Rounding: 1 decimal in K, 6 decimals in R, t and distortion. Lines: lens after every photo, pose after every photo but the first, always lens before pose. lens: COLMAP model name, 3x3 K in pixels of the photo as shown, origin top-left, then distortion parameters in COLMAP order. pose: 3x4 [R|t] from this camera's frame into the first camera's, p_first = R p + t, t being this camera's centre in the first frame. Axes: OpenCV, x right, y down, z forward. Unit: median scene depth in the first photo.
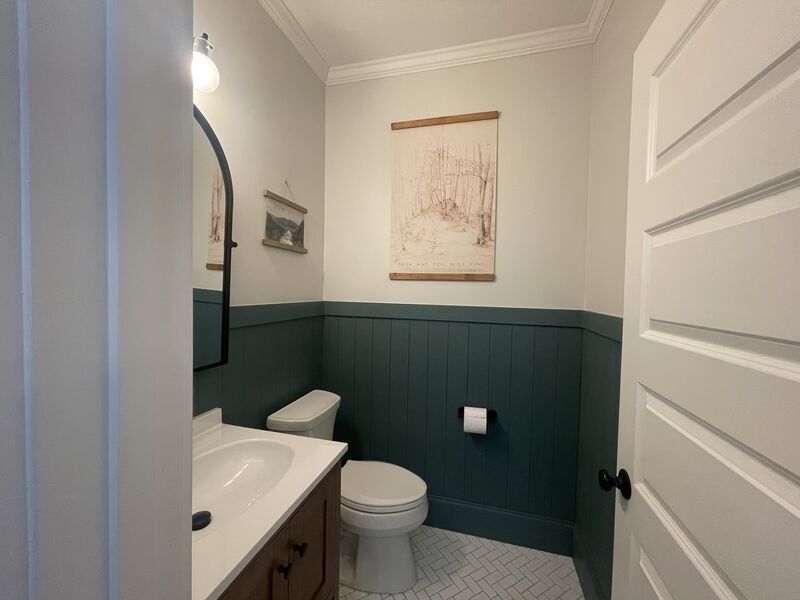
lens RADIAL K [[323.0, 0, 400.0], [0, 323.0, 297.3], [0, 0, 1]] dist [0.001086, 0.000098]
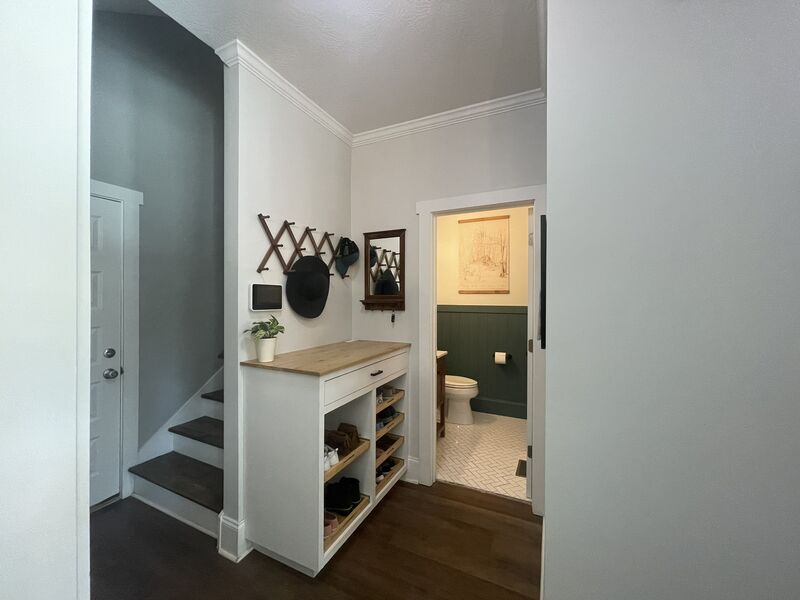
lens RADIAL K [[323.0, 0, 398.7], [0, 323.0, 299.3], [0, 0, 1]] dist [0.001086, 0.000098]
pose [[0.981336, -0.017680, -0.191488, -0.014110], [0.011254, 0.999338, -0.034591, 0.051429], [0.191973, 0.031790, 0.980885, -1.195081]]
